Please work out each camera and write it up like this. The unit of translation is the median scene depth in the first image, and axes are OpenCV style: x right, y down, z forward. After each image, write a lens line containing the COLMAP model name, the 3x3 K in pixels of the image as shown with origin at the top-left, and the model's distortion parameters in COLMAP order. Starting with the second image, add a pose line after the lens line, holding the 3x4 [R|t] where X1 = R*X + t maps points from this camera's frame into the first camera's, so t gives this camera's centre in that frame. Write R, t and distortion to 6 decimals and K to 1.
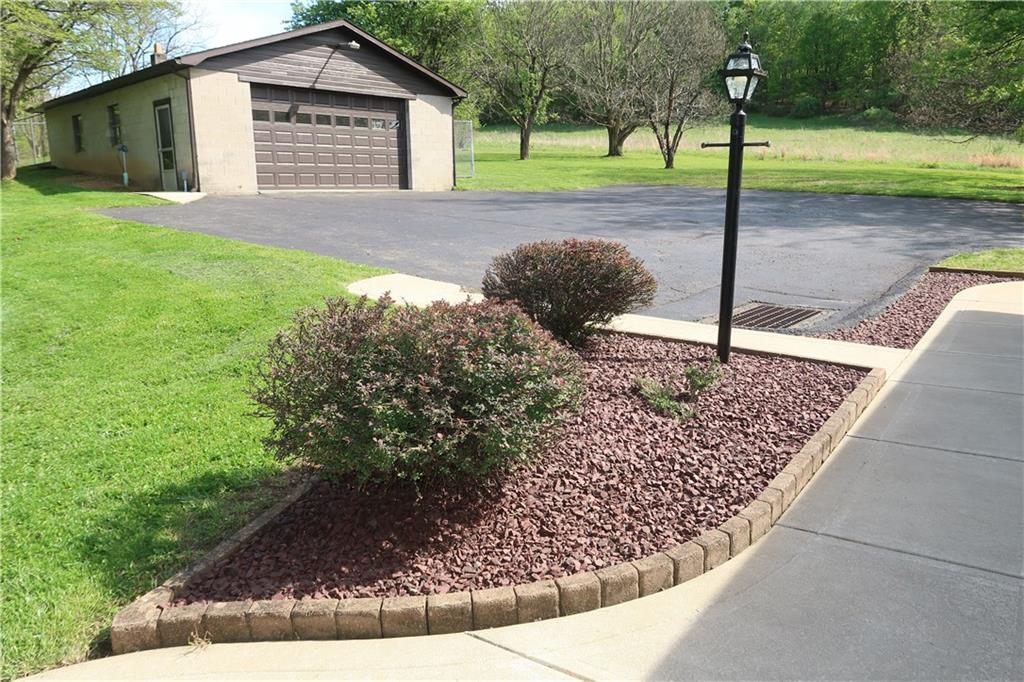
lens RADIAL K [[703.2, 0, 512.0], [0, 703.2, 341.0], [0, 0, 1]] dist [-0.036846, 0.000453]
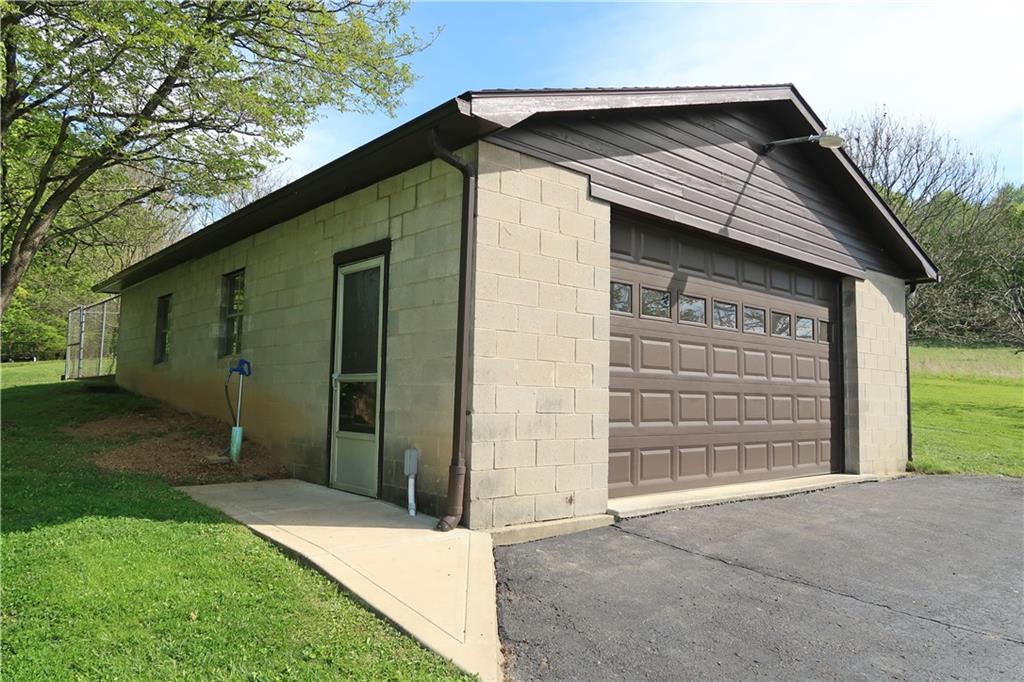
lens RADIAL K [[703.2, 0, 512.0], [0, 703.2, 341.0], [0, 0, 1]] dist [-0.036846, 0.000453]
pose [[0.992251, 0.023750, -0.121955, -0.360101], [-0.057741, 0.957270, -0.283371, -0.188354], [0.110014, 0.288218, 0.951224, 0.633805]]
